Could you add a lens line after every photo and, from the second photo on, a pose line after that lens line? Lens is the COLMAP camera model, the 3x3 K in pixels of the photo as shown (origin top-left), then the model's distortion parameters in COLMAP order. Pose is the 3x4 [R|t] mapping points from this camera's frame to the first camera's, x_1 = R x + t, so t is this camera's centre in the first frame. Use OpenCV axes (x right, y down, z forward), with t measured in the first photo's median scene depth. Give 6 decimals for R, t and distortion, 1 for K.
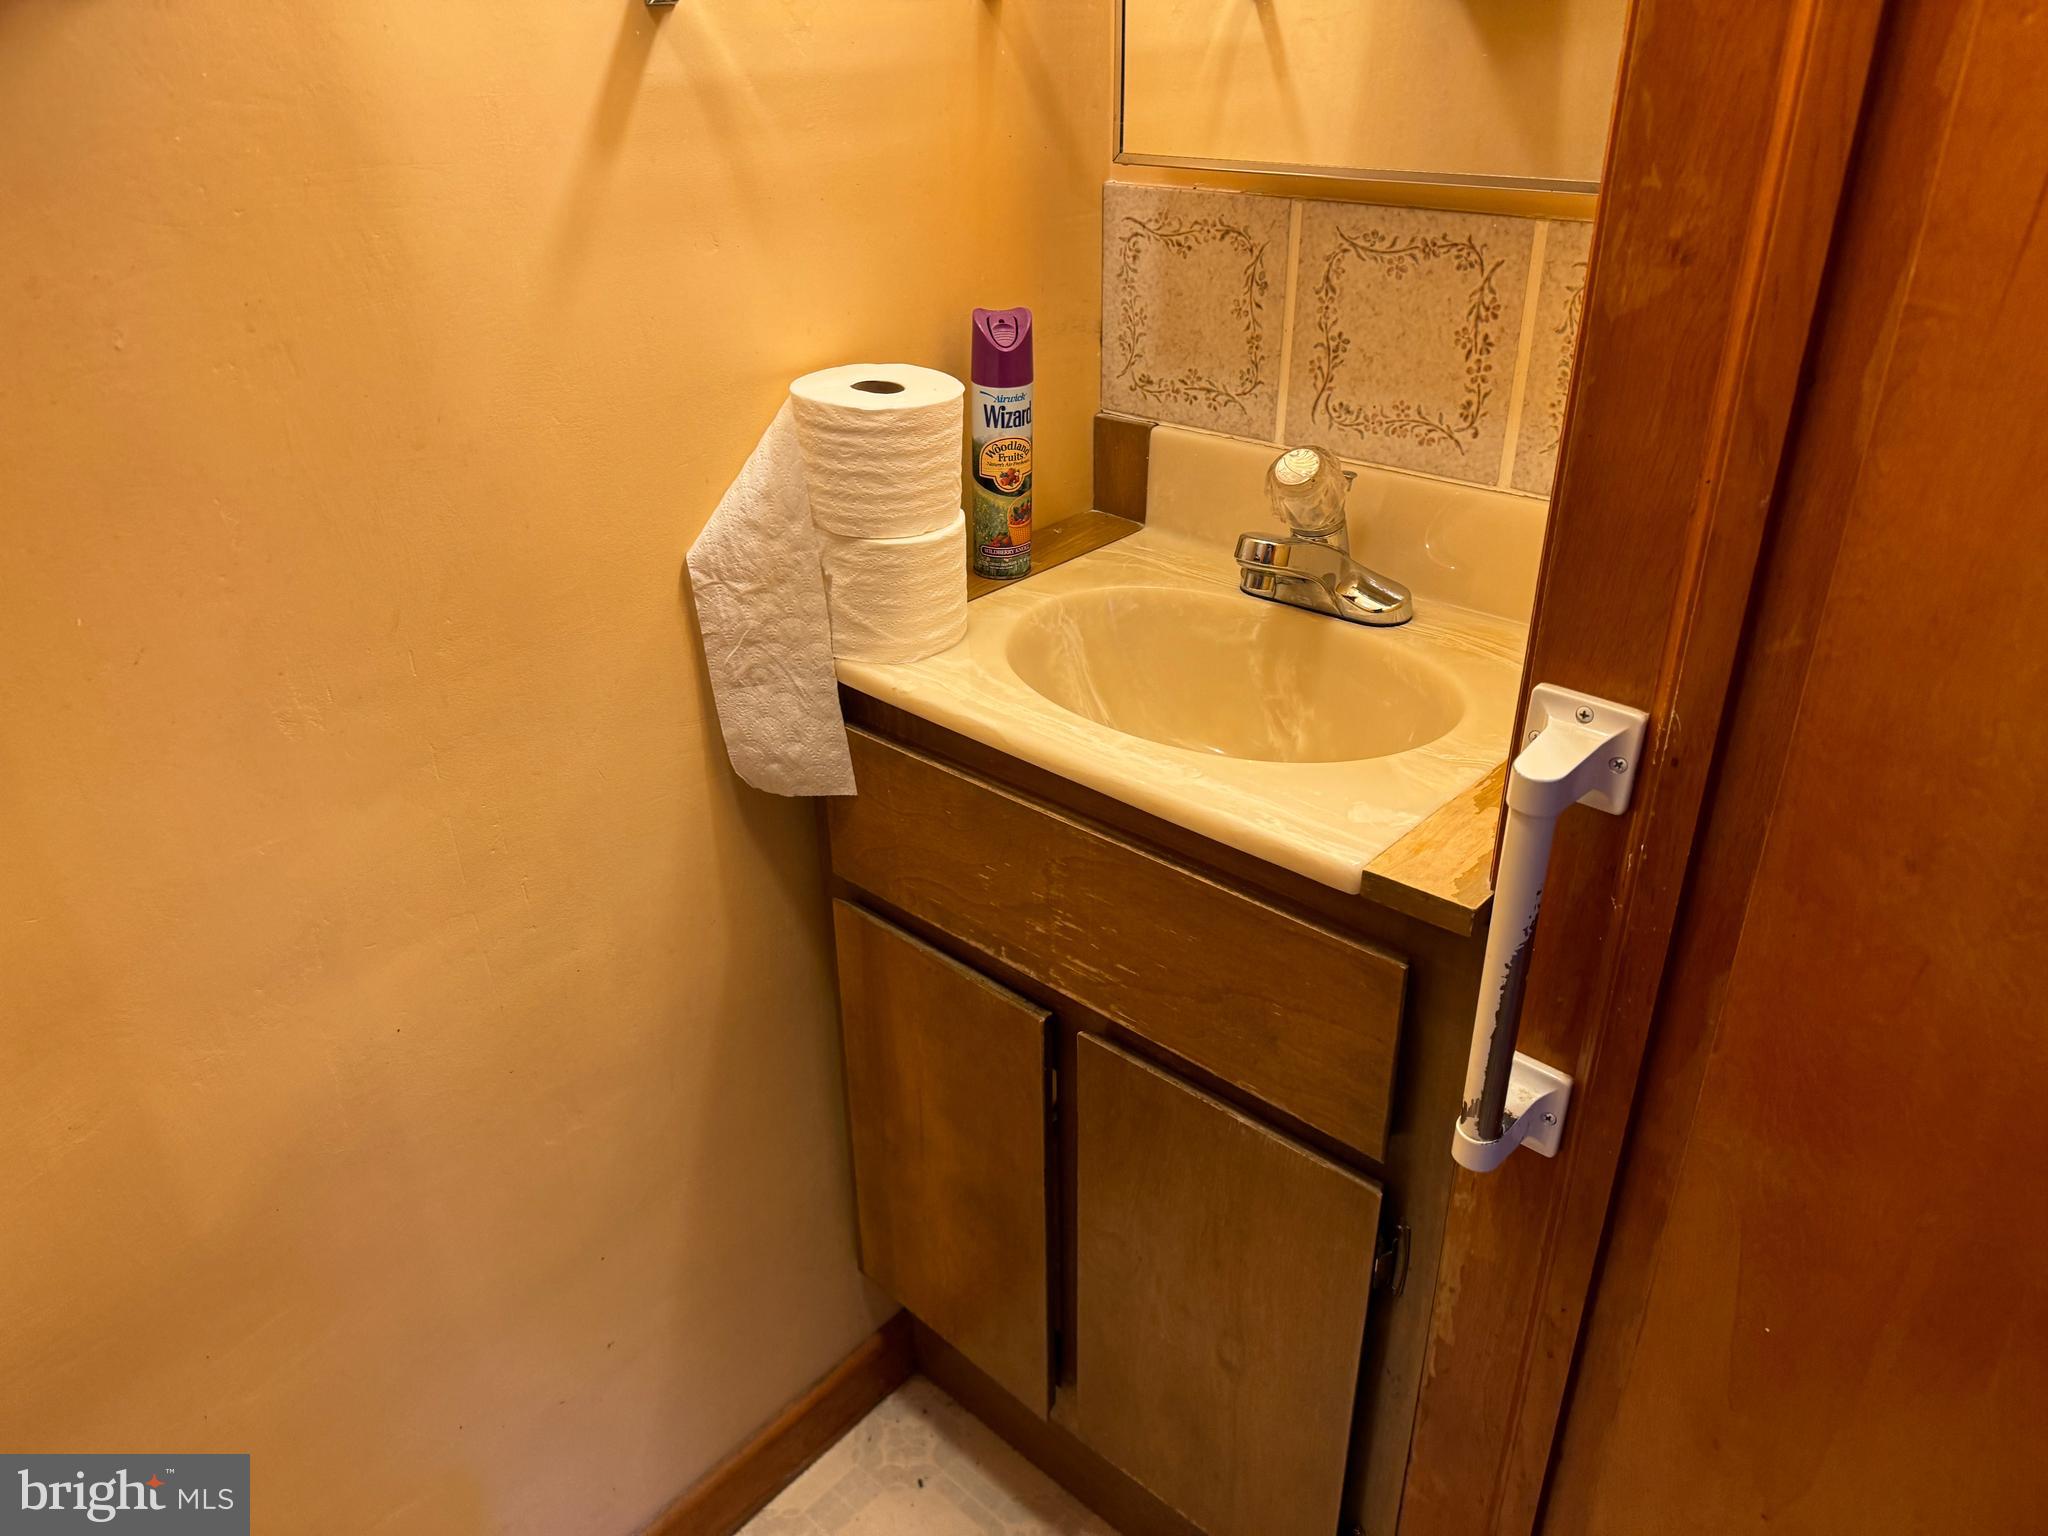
lens RADIAL K [[1436.1, 0, 1021.7], [0, 1436.1, 770.6], [0, 0, 1]] dist [0.149018, -0.283521]
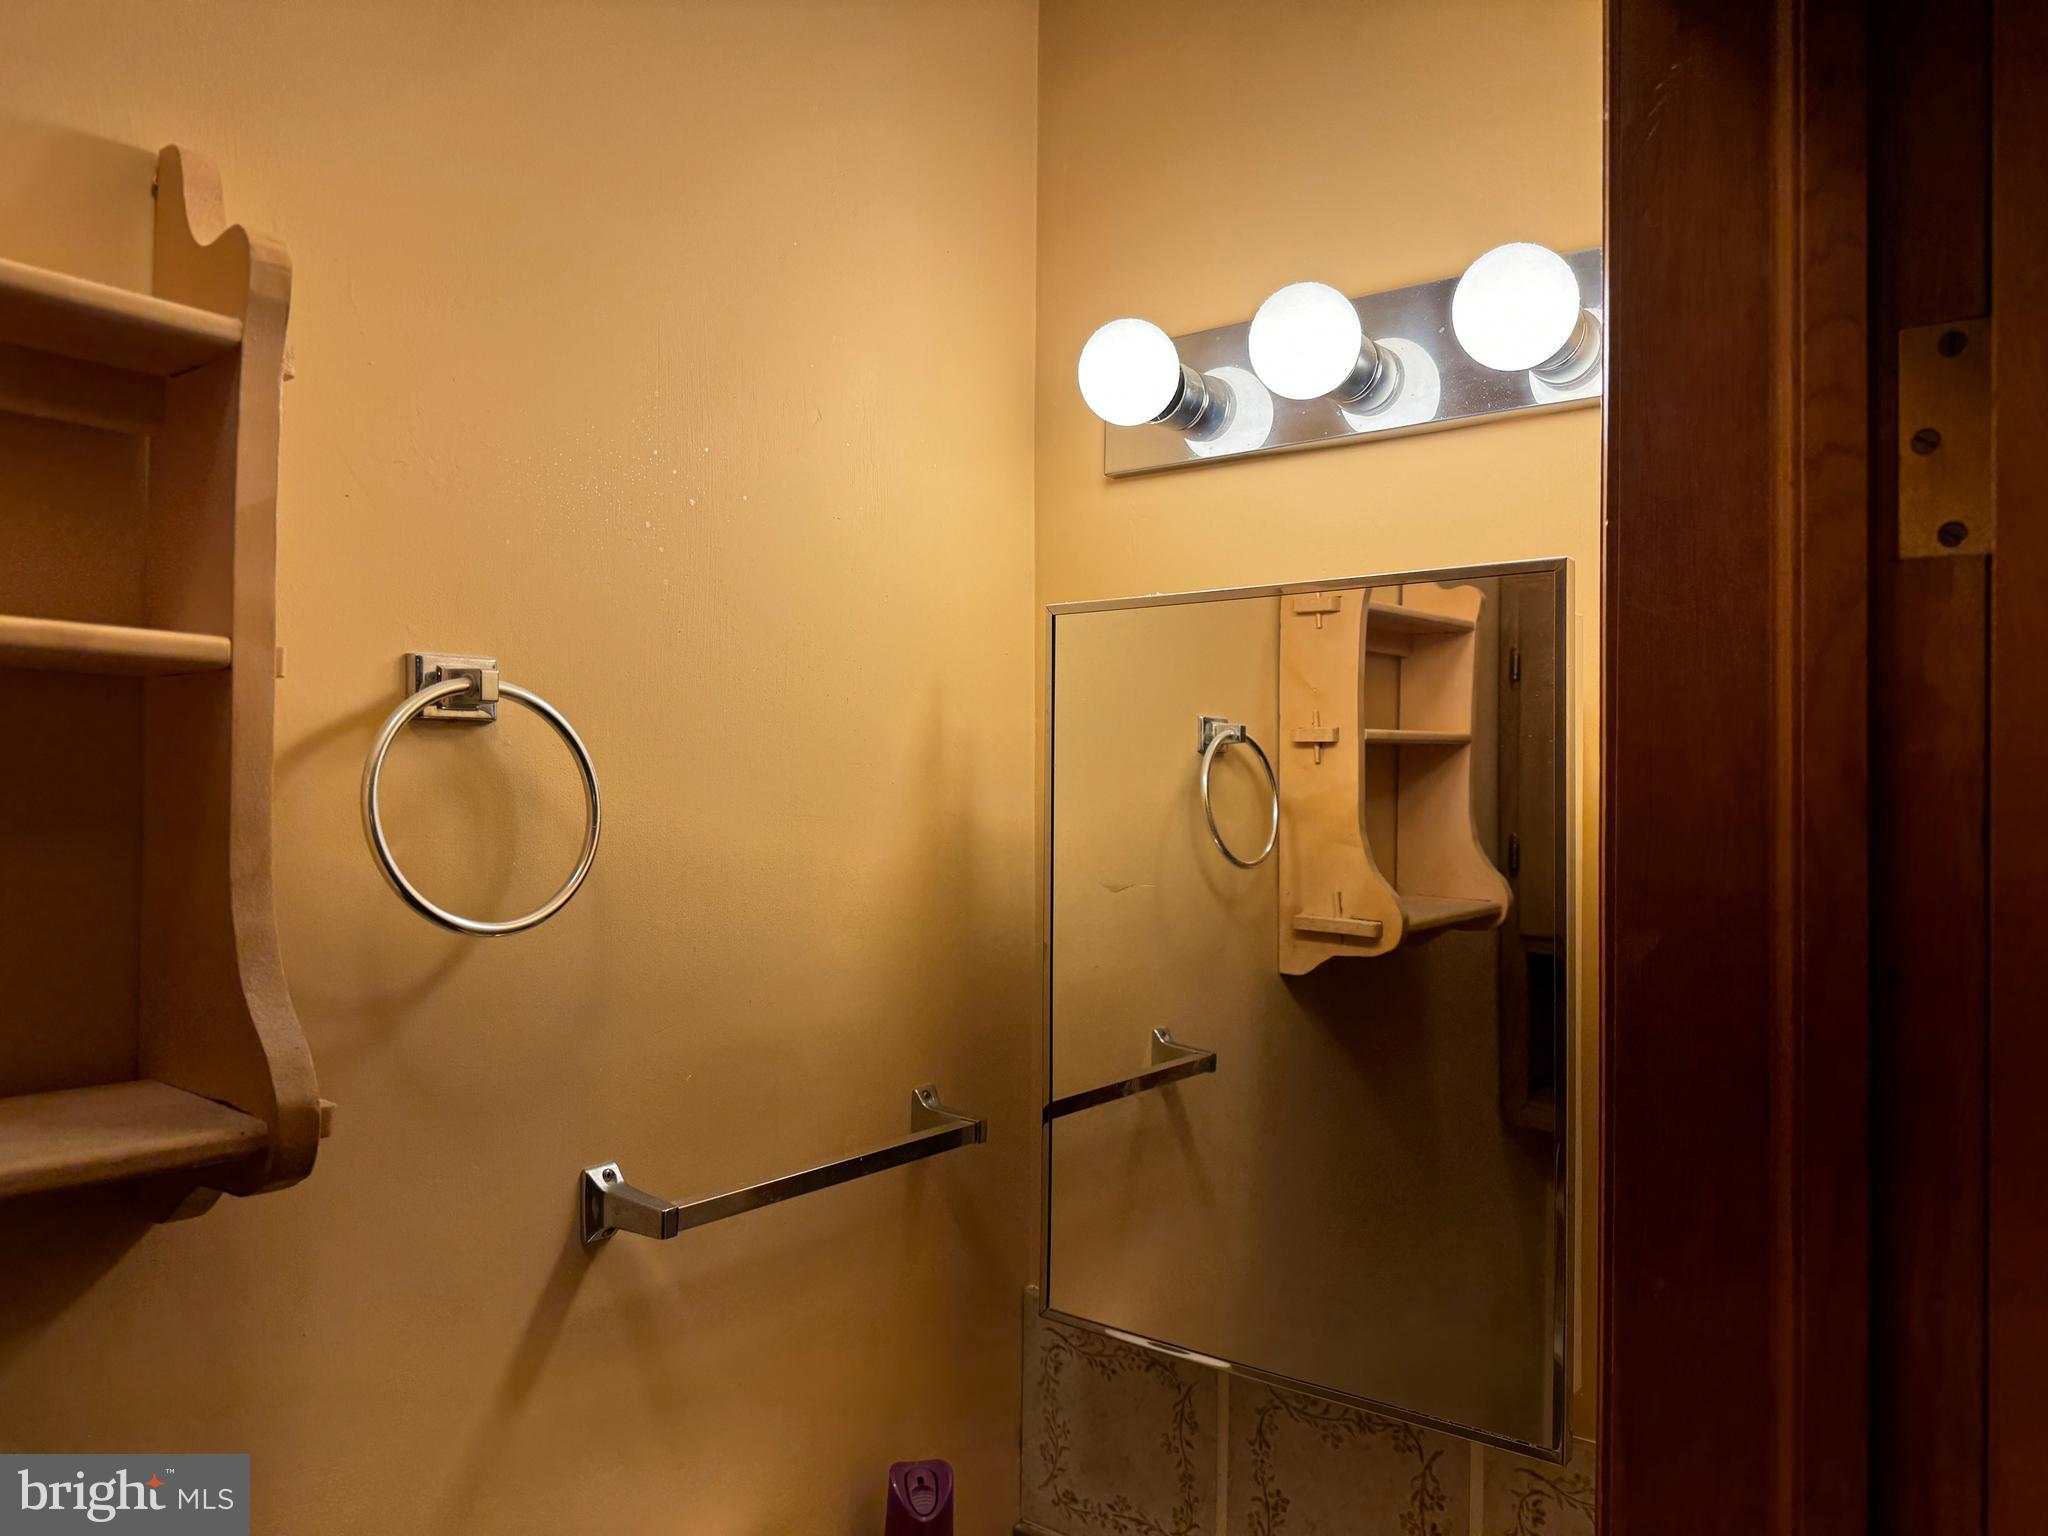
lens RADIAL K [[1436.1, 0, 1021.7], [0, 1436.1, 770.6], [0, 0, 1]] dist [0.149018, -0.283521]
pose [[0.996469, 0.030457, 0.078244, -0.035417], [0.009274, 0.886260, -0.463094, -0.270801], [-0.083449, 0.462185, 0.882848, -0.040121]]
